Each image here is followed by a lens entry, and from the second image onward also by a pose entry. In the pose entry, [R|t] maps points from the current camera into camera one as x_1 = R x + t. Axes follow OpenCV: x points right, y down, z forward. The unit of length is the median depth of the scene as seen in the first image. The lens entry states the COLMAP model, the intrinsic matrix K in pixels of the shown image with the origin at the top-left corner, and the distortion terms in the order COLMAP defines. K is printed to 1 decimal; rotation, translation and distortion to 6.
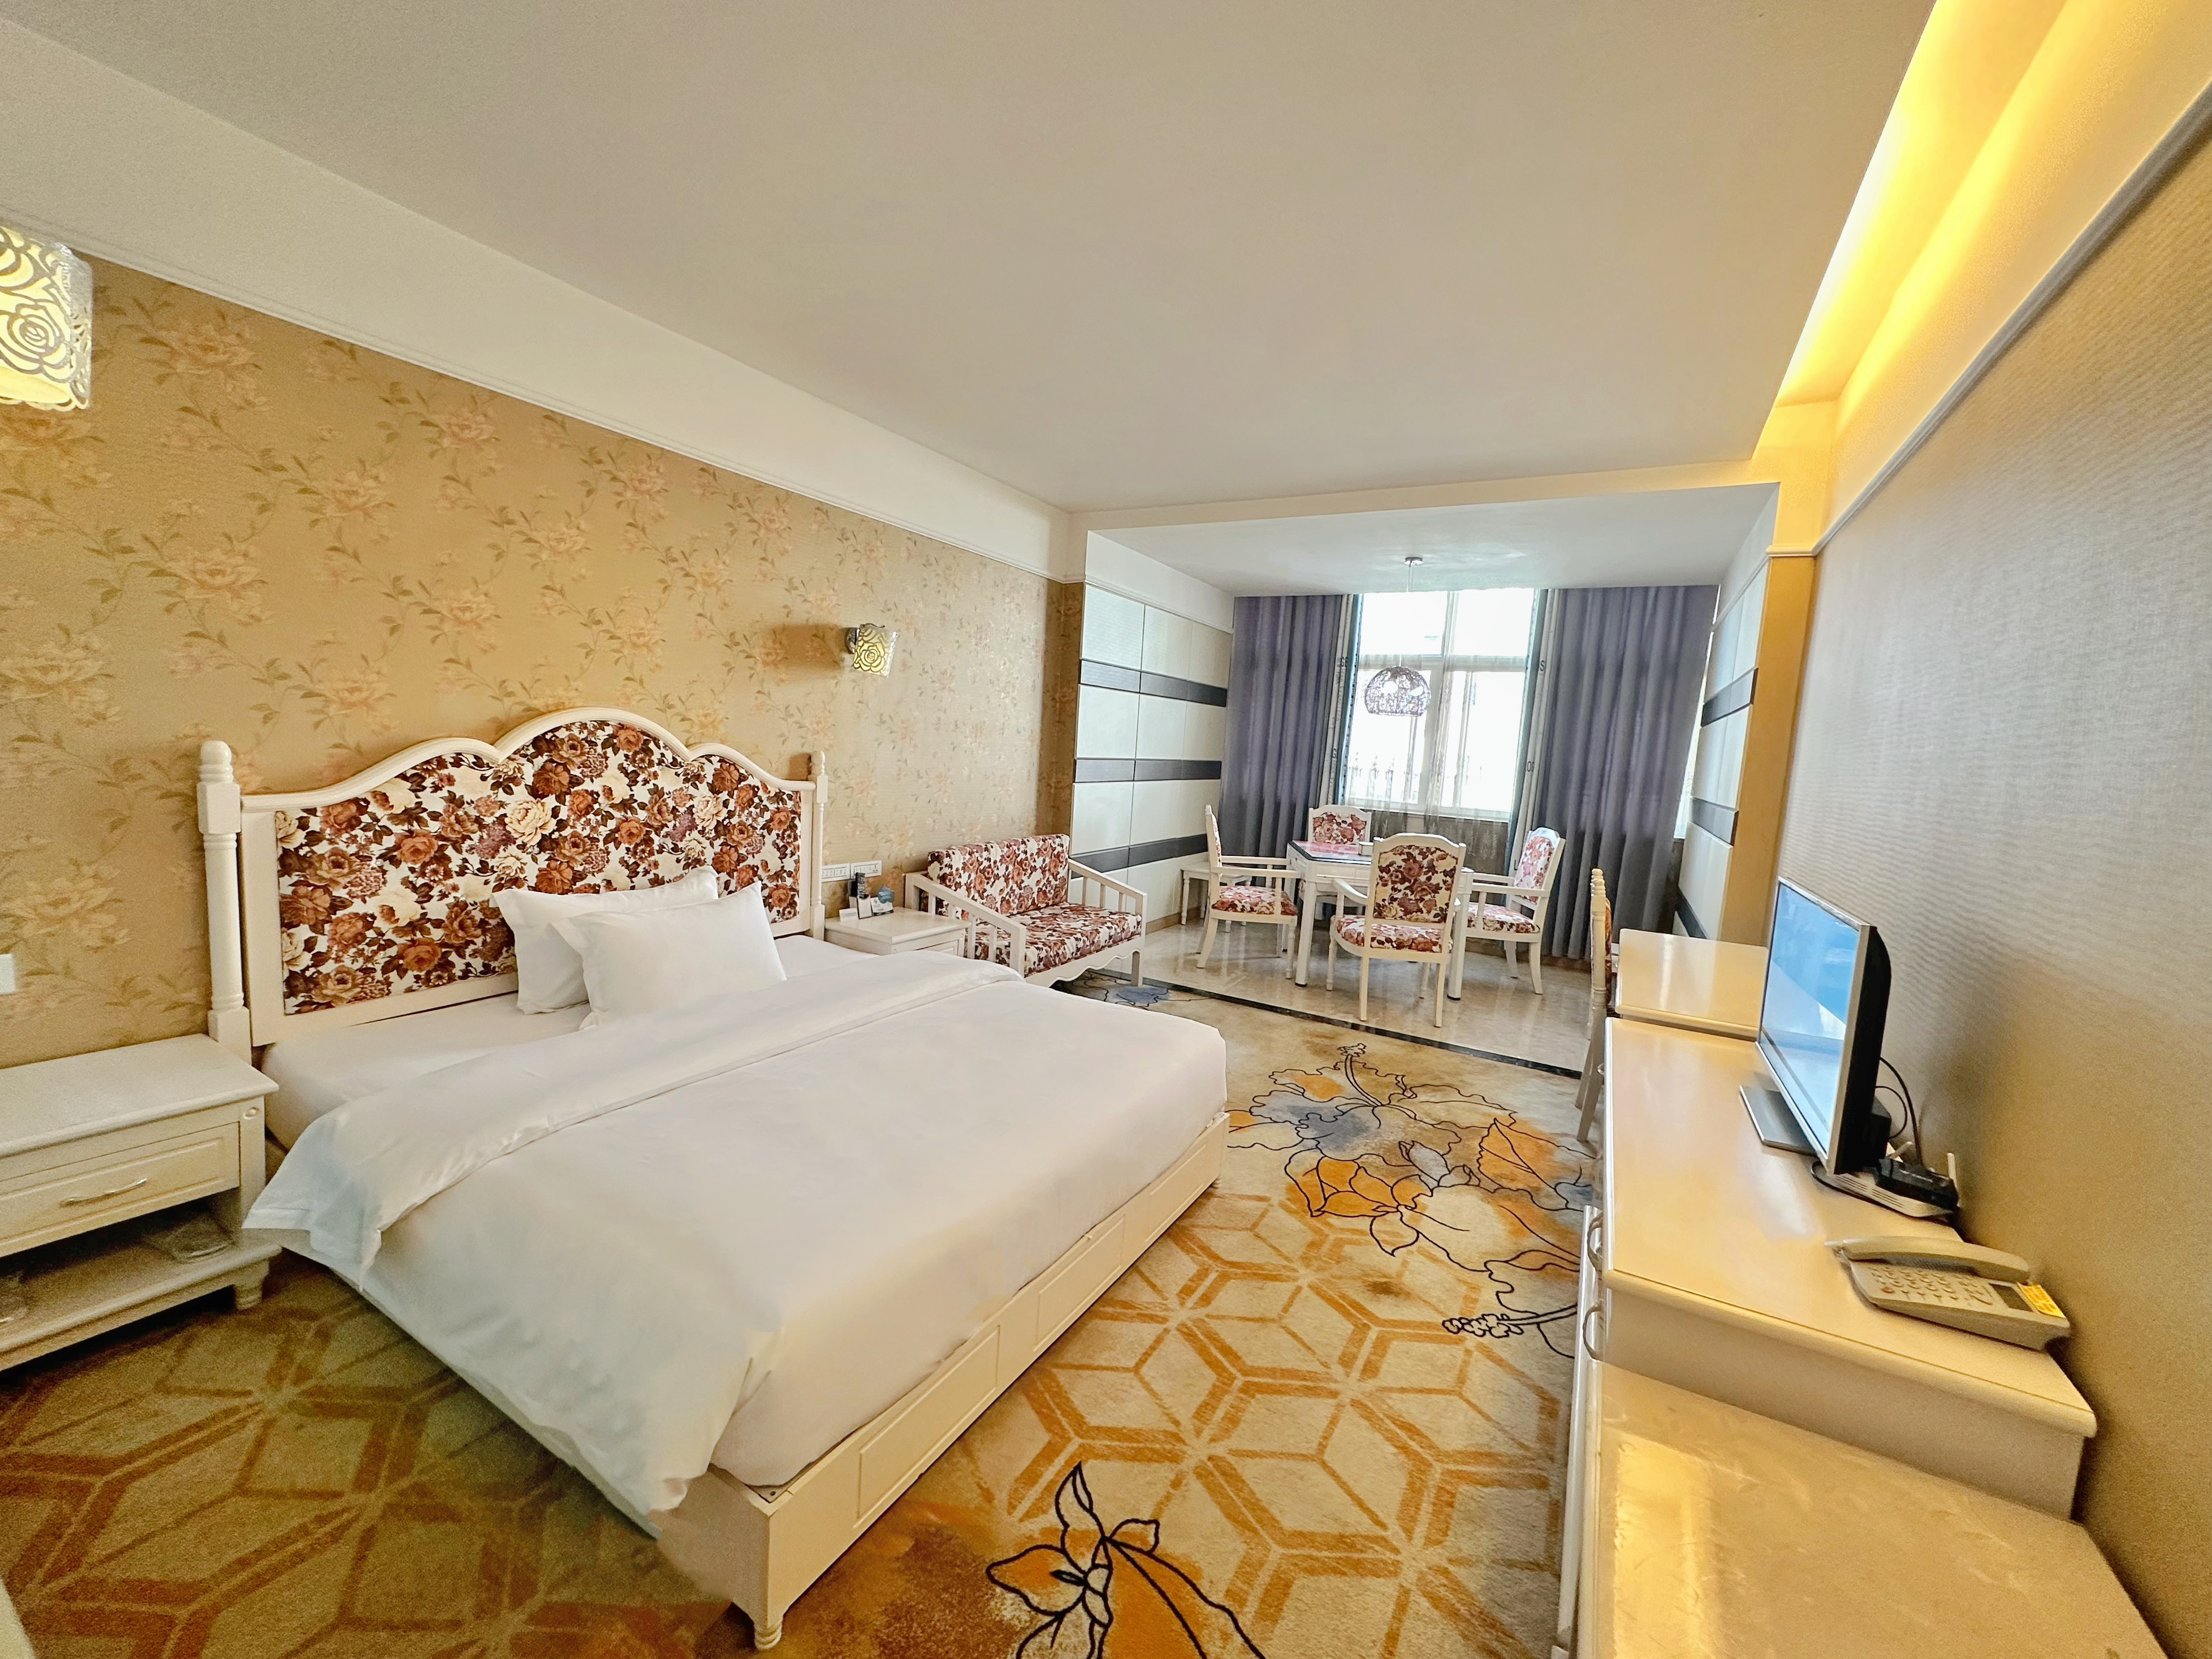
lens RADIAL K [[880.8, 0, 1113.6], [0, 880.8, 829.0], [0, 0, 1]] dist [0.006116, 0.000120]
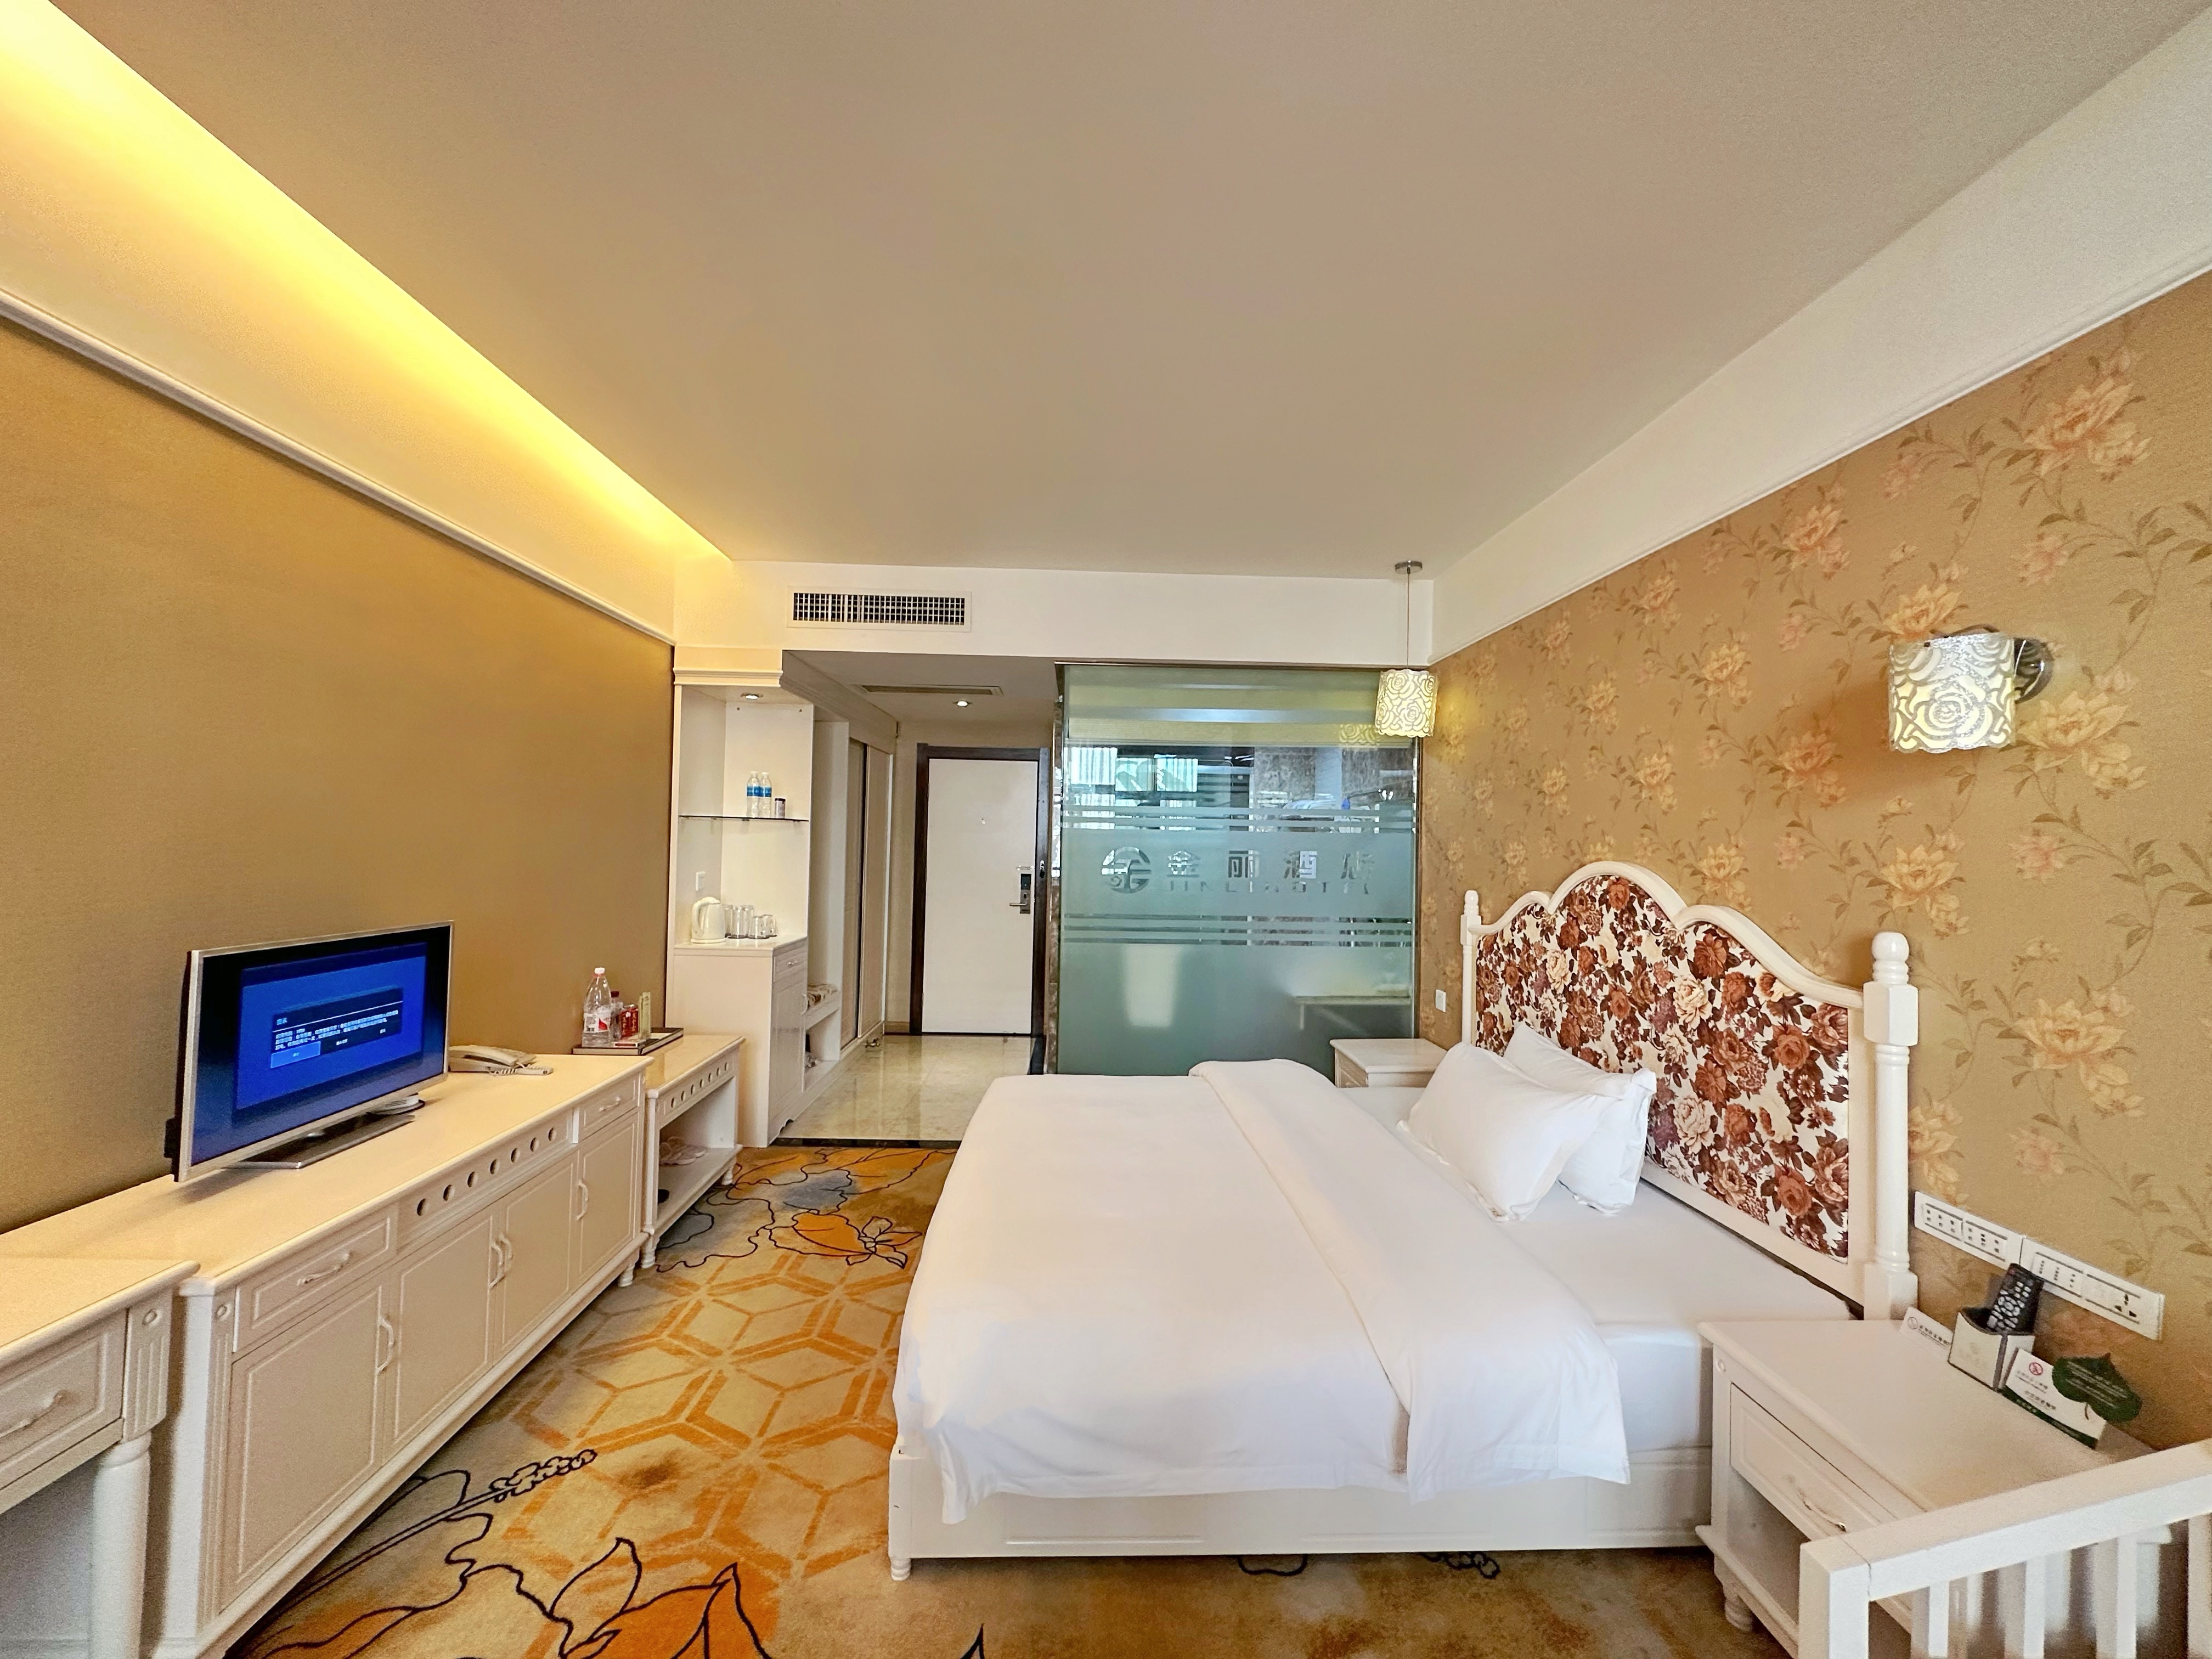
lens RADIAL K [[880.8, 0, 1106.8], [0, 880.8, 829.7], [0, 0, 1]] dist [0.006116, 0.000120]
pose [[-0.845792, -0.088061, -0.526194, 0.341633], [-0.125574, 0.991434, 0.035924, -0.133352], [0.518523, 0.096461, -0.849605, 1.463338]]
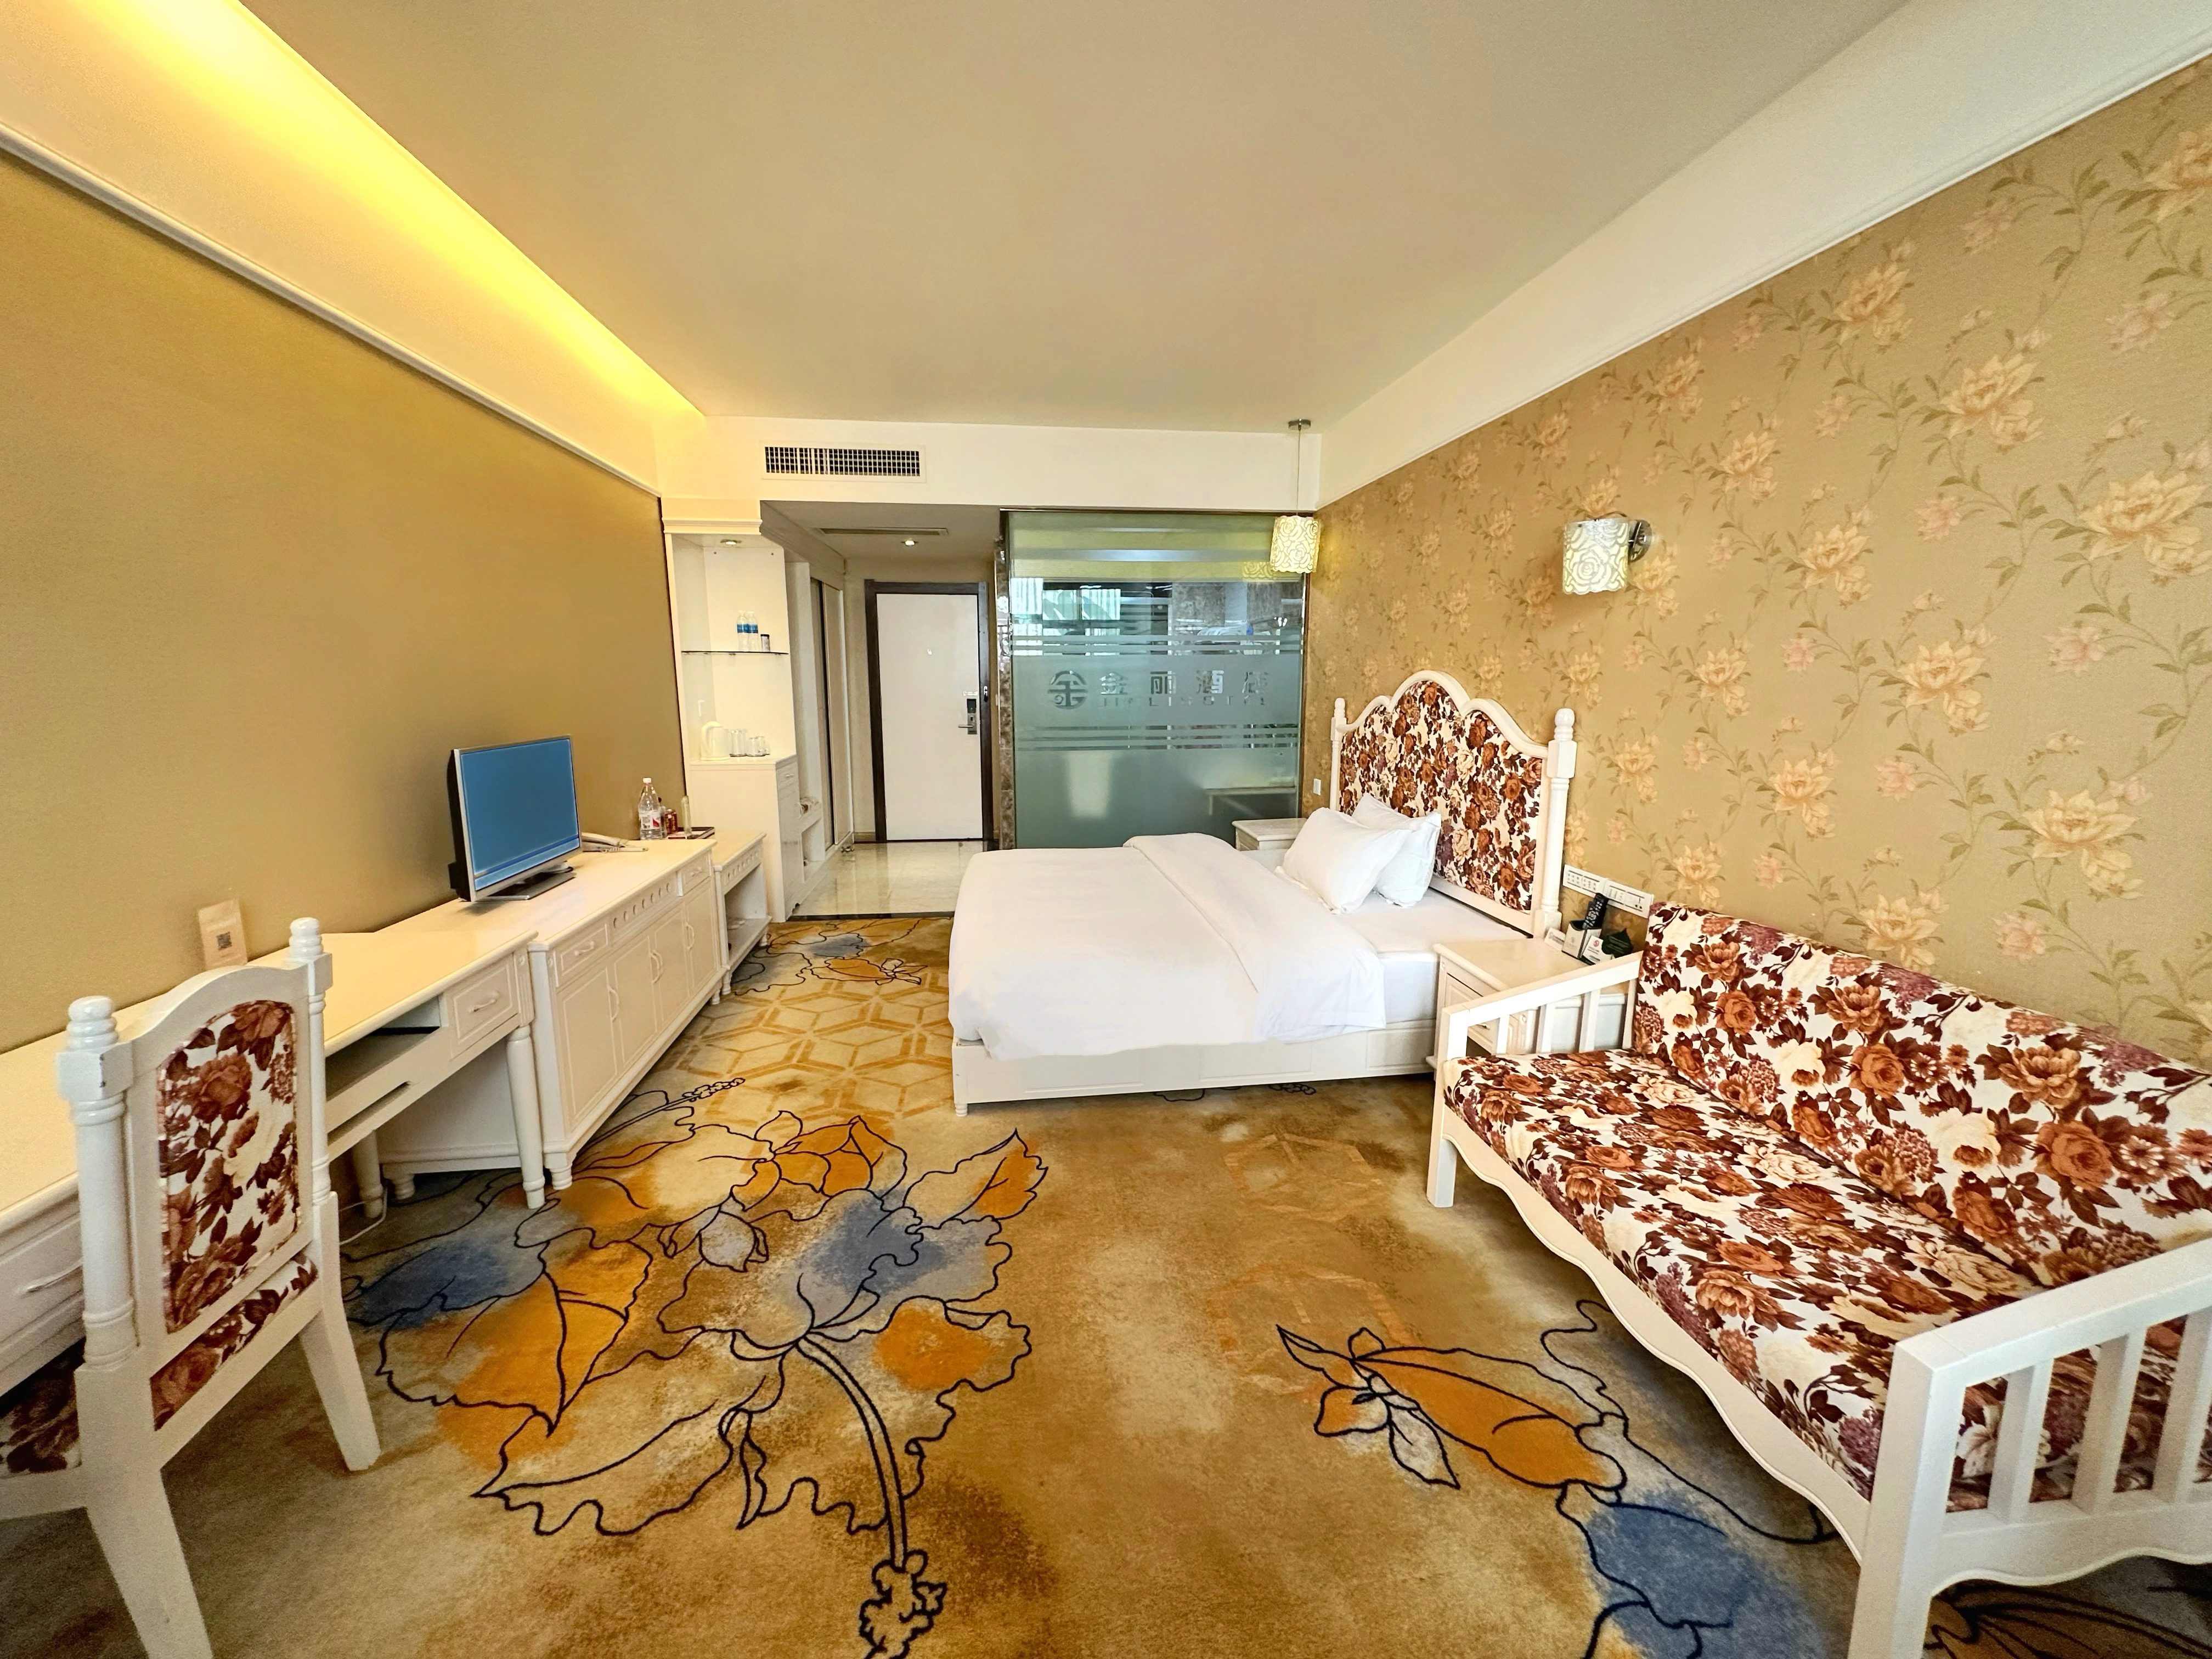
lens RADIAL K [[880.8, 0, 1103.5], [0, 880.8, 827.3], [0, 0, 1]] dist [0.006116, 0.000120]
pose [[-0.797625, 0.043109, -0.601611, 0.544757], [-0.107752, 0.971212, 0.212452, -0.133718], [0.593451, 0.234282, -0.770018, 1.699346]]
